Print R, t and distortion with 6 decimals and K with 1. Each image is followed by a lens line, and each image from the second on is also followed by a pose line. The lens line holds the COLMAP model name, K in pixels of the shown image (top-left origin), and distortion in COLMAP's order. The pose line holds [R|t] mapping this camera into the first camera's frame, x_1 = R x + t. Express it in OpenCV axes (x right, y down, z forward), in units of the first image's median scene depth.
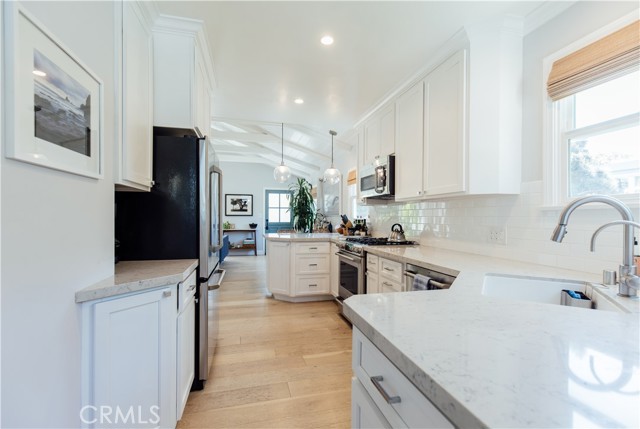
lens RADIAL K [[299.9, 0, 324.2], [0, 299.9, 218.3], [0, 0, 1]] dist [0.011445, -0.004007]
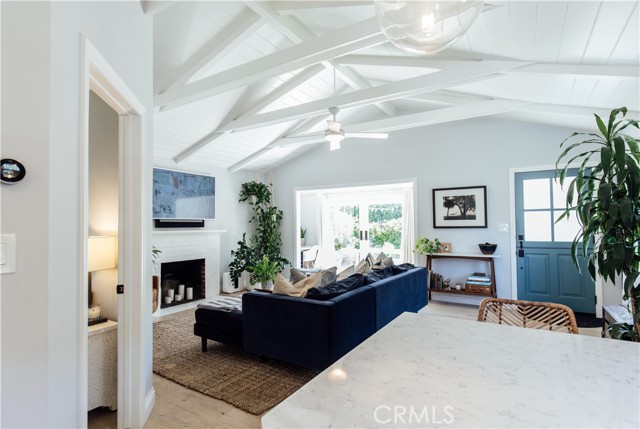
lens RADIAL K [[330.8, 0, 322.5], [0, 330.8, 215.1], [0, 0, 1]] dist [0.000611, -0.002206]
pose [[0.688408, -0.032470, -0.724597, -0.059289], [0.009754, 0.999322, -0.035514, -0.027450], [0.725258, 0.017380, 0.688258, 0.912724]]
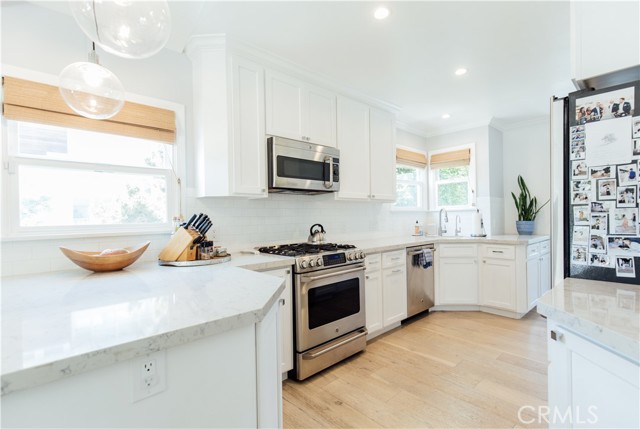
lens RADIAL K [[299.9, 0, 323.3], [0, 299.9, 217.7], [0, 0, 1]] dist [0.011445, -0.004007]
pose [[-0.469975, -0.002157, 0.882677, -0.416269], [0.018599, 0.999751, 0.012346, -0.008526], [-0.882484, 0.022219, -0.469818, 1.064721]]
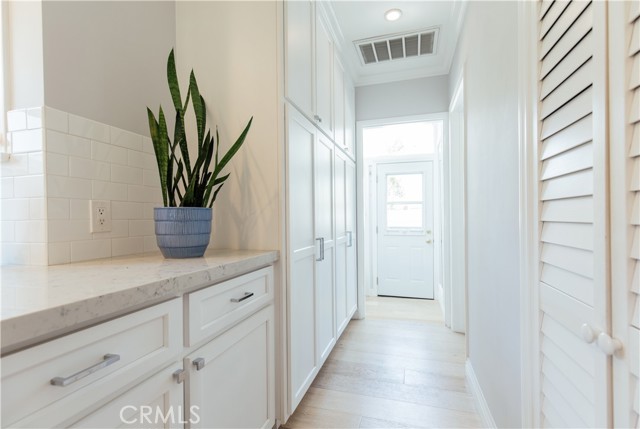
lens RADIAL K [[299.9, 0, 322.7], [0, 299.9, 214.9], [0, 0, 1]] dist [0.011445, -0.004007]
pose [[-0.851028, 0.000503, 0.525120, -0.133761], [0.003479, 0.999983, 0.004681, 0.030492], [-0.525108, 0.005811, -0.851016, 0.216208]]
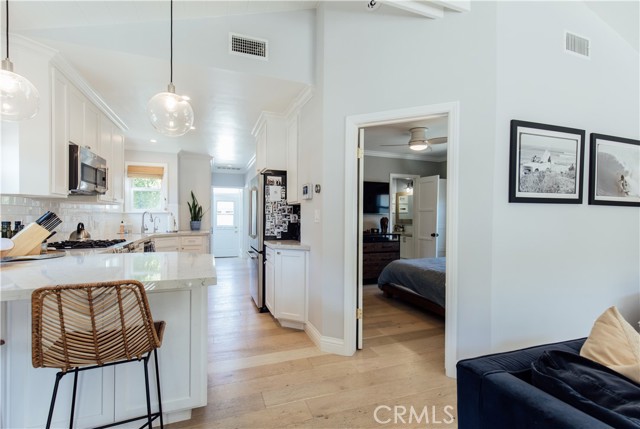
lens RADIAL K [[299.9, 0, 323.0], [0, 299.9, 218.2], [0, 0, 1]] dist [0.011445, -0.004007]
pose [[-0.994333, -0.011724, -0.105661, -0.332472], [-0.012958, 0.999856, 0.011000, -0.012429], [0.105517, 0.012307, -0.994341, 1.561344]]
